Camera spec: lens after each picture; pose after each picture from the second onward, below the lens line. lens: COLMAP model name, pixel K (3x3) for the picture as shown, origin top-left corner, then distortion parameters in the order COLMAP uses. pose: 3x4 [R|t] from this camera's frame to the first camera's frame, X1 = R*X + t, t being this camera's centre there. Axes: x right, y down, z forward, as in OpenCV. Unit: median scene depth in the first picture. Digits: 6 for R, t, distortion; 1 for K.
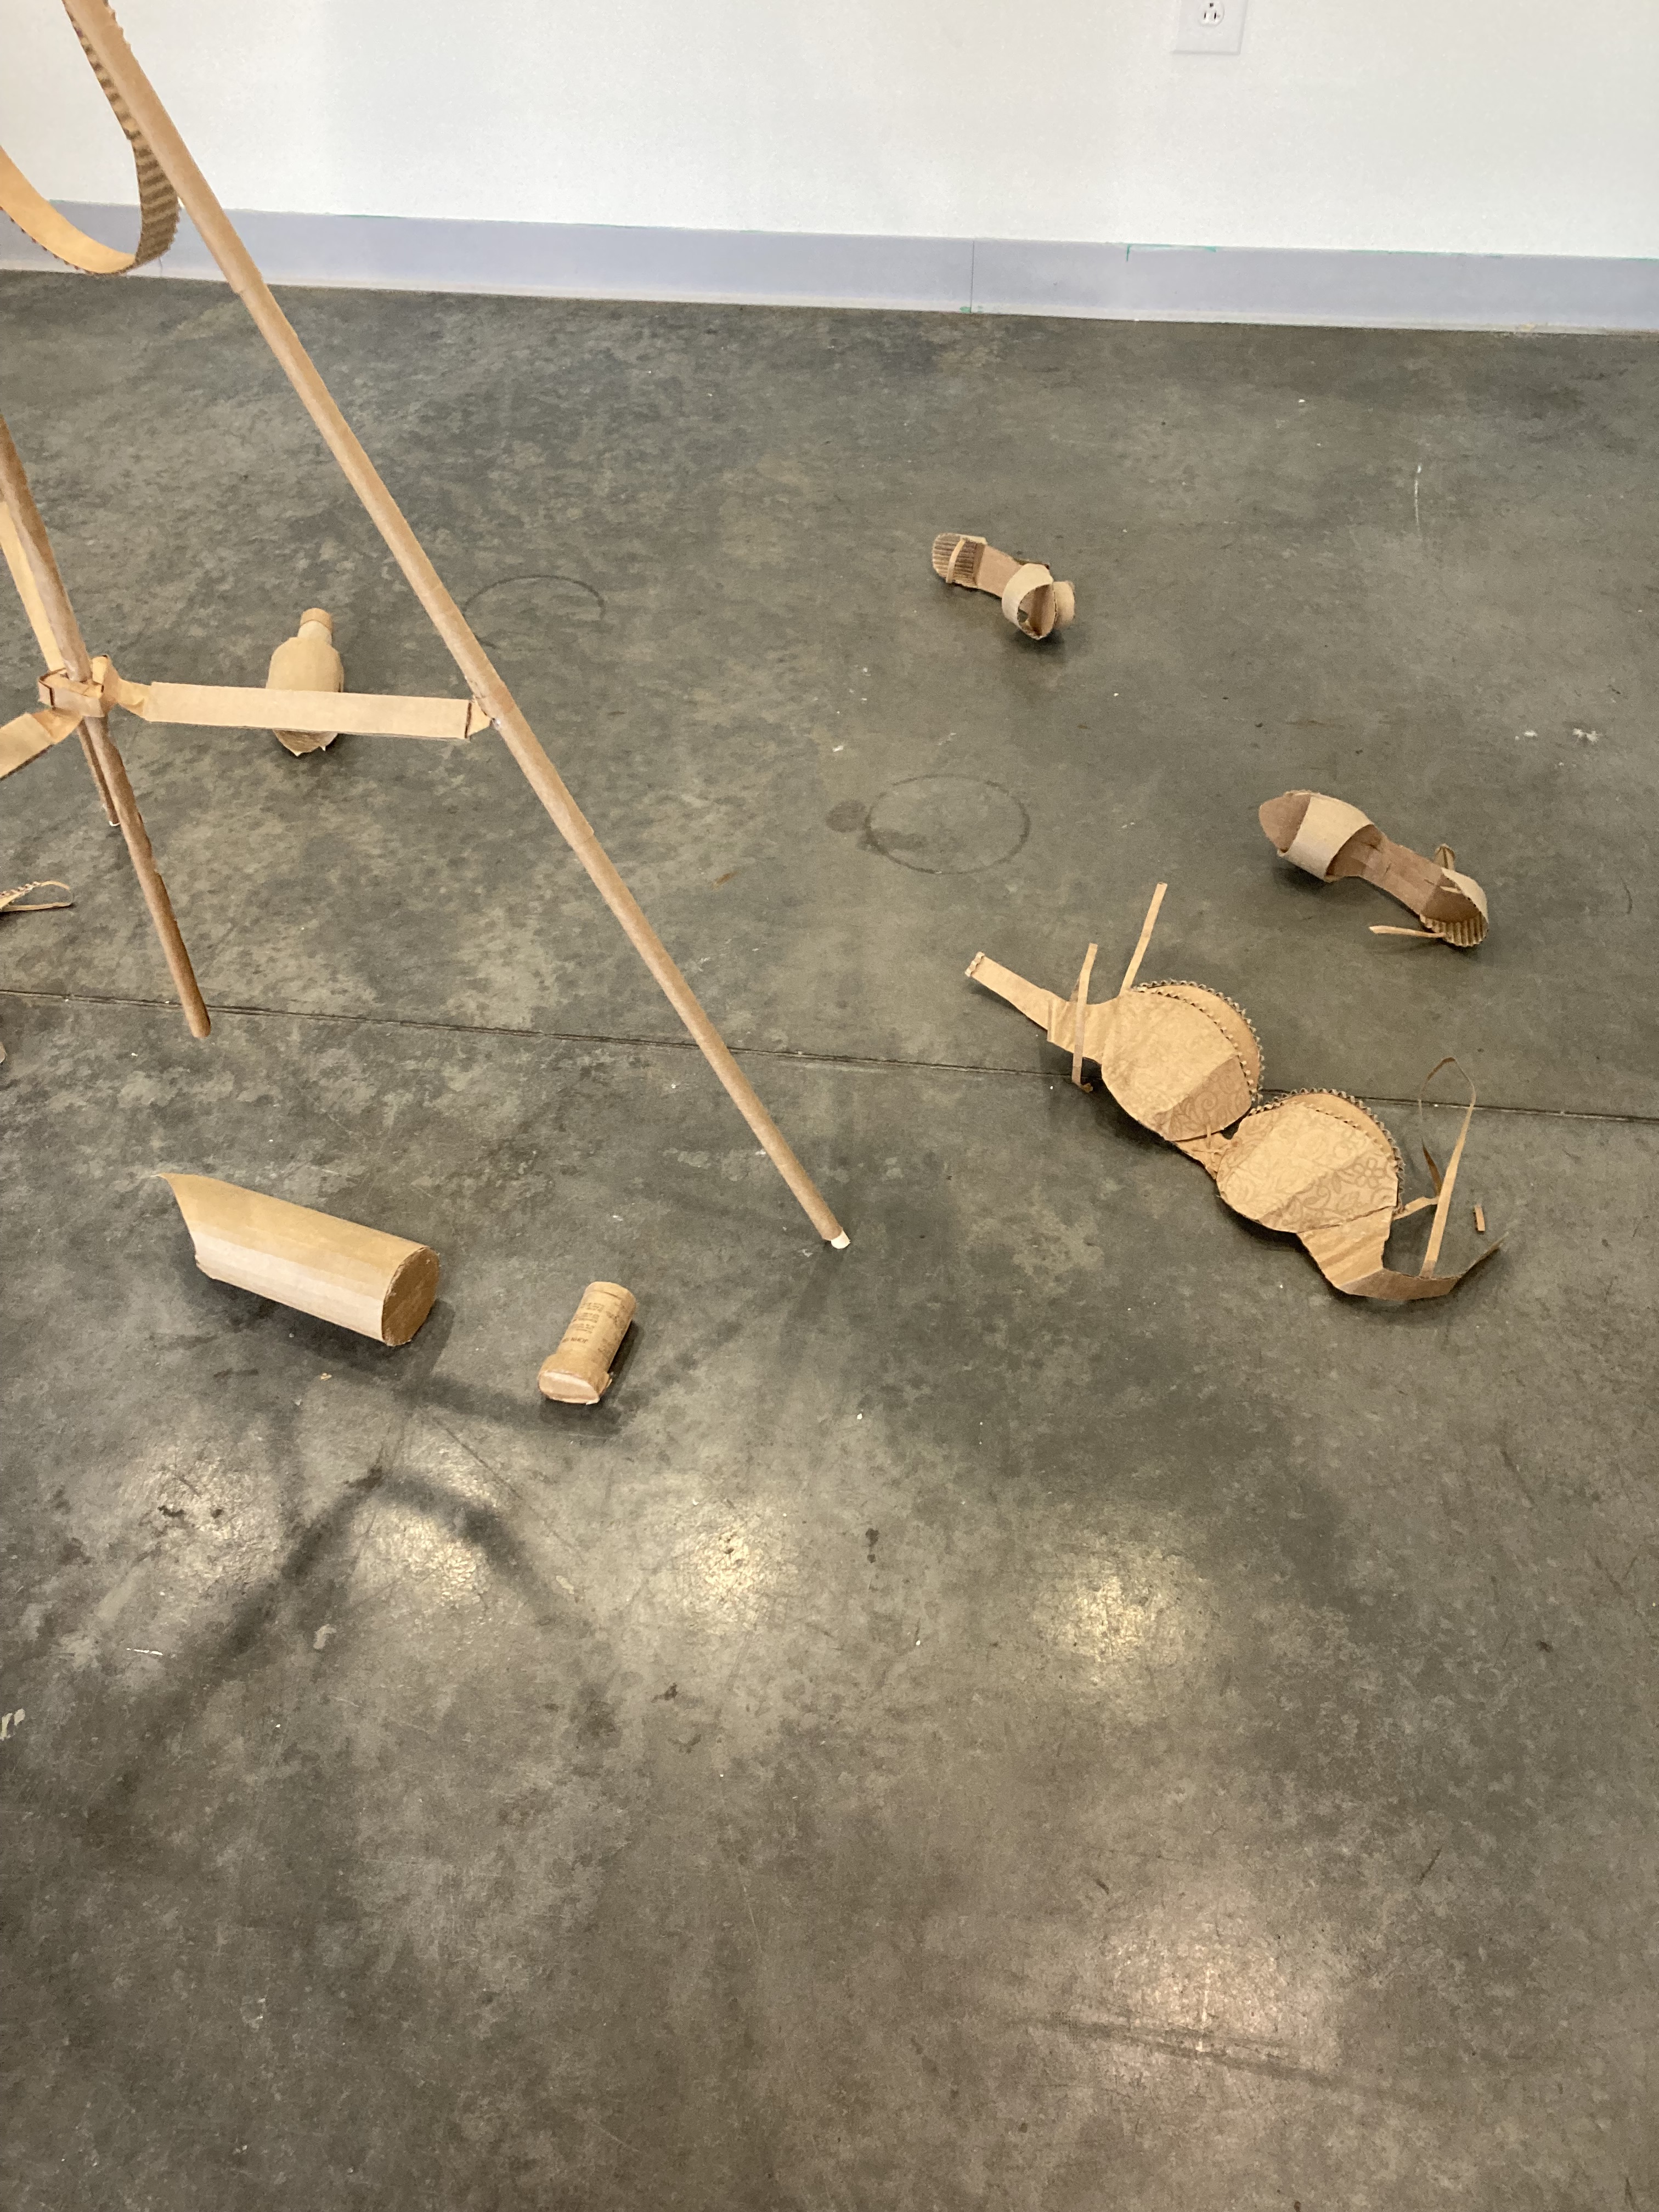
lens RADIAL K [[1874.5, 0, 829.5], [0, 1874.5, 1106.0], [0, 0, 1]] dist [0.105165, -0.267437]
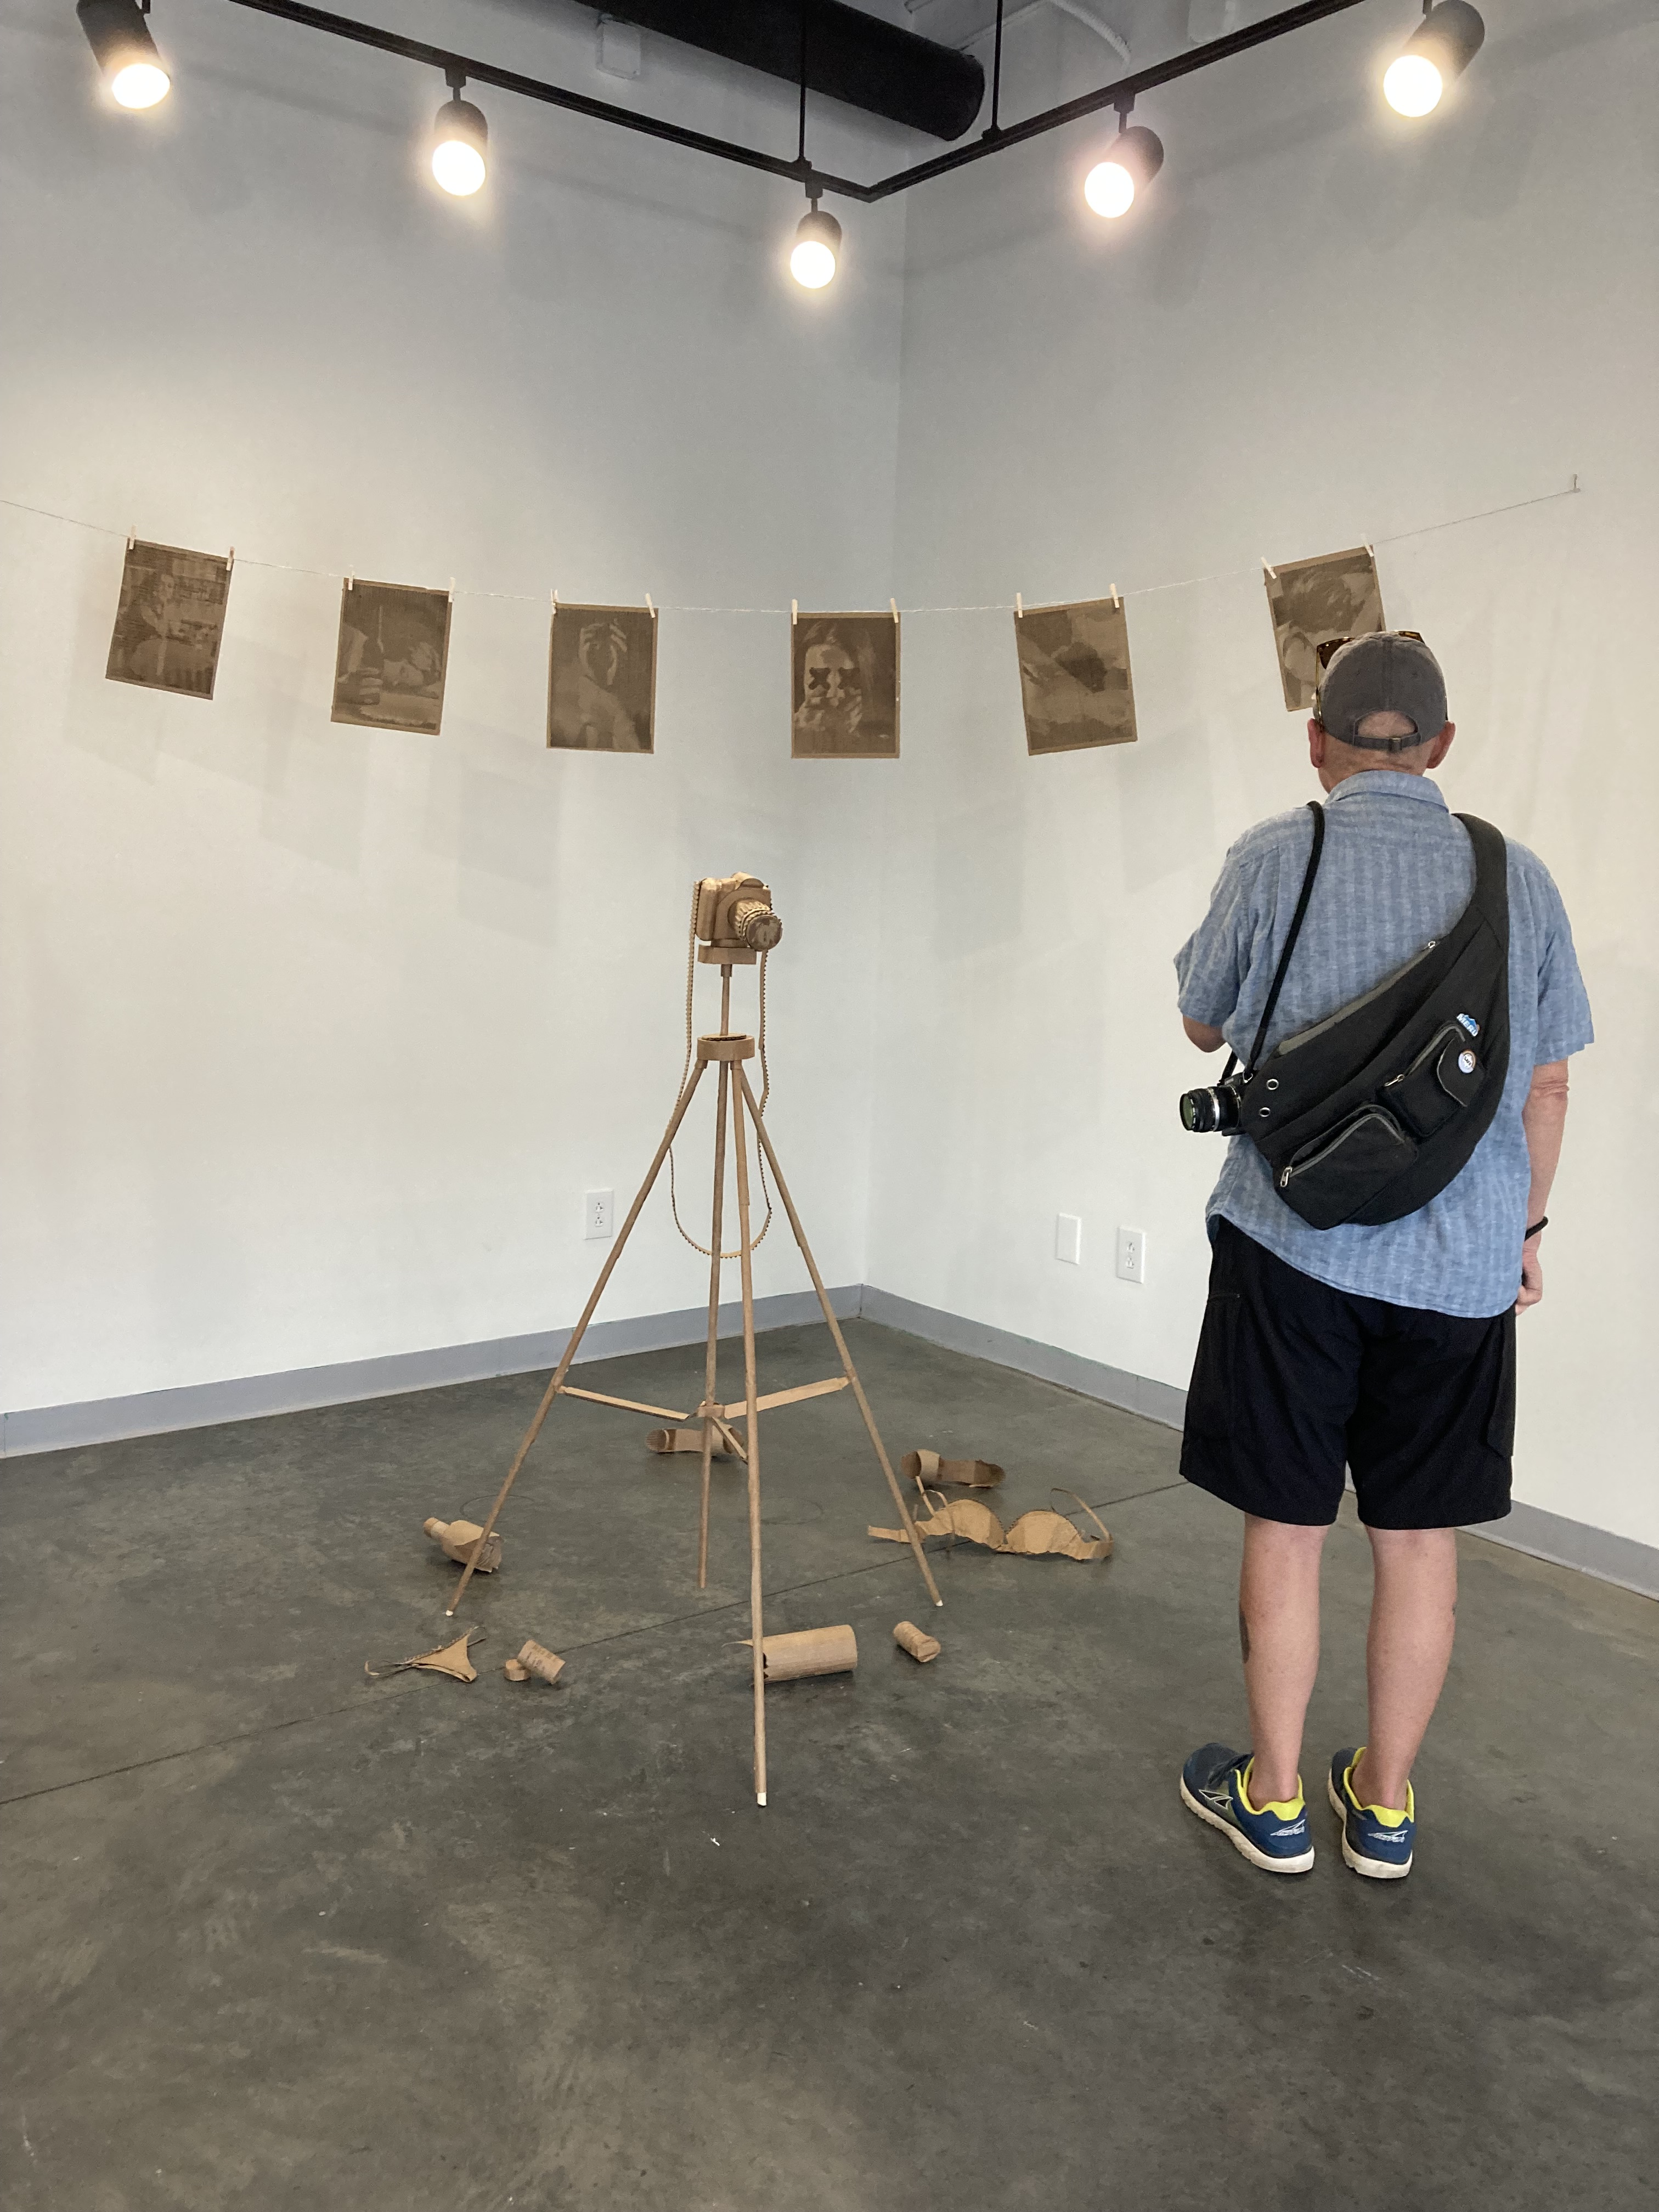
lens RADIAL K [[1874.5, 0, 829.5], [0, 1874.5, 1106.0], [0, 0, 1]] dist [0.105165, -0.267437]
pose [[0.713113, -0.064570, 0.698069, -1.545351], [0.468071, 0.785144, -0.405534, 0.431576], [-0.521900, 0.615938, 0.590120, -0.661467]]
